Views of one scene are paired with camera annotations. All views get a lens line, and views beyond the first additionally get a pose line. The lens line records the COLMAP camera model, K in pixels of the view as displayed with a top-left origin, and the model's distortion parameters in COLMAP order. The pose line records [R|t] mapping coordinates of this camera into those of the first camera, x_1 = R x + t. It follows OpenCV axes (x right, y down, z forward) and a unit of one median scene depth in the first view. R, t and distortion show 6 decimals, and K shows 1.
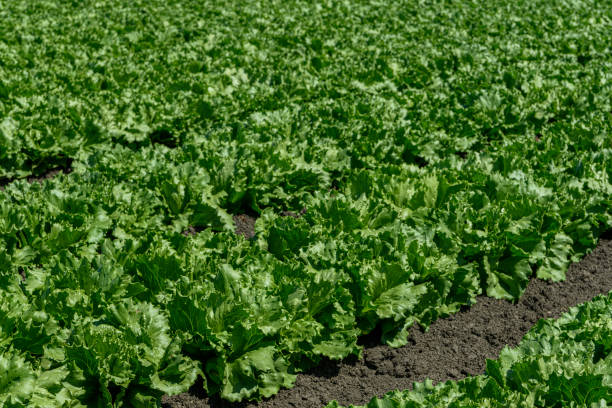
lens RADIAL K [[1222.1, 0, 306.0], [0, 1222.1, 204.0], [0, 0, 1]] dist [-0.310806, 0.315329]
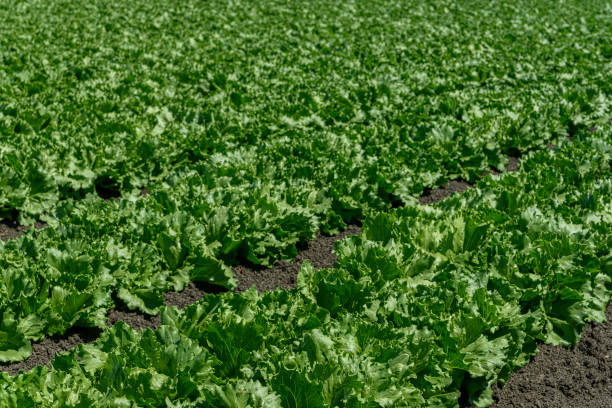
lens RADIAL K [[1222.1, 0, 306.0], [0, 1222.1, 204.0], [0, 0, 1]] dist [-0.310806, 0.315329]
pose [[0.988458, -0.037113, 0.146881, -0.110340], [0.041061, 0.998870, -0.023940, -0.011321], [-0.145827, 0.029695, 0.988864, 0.069294]]
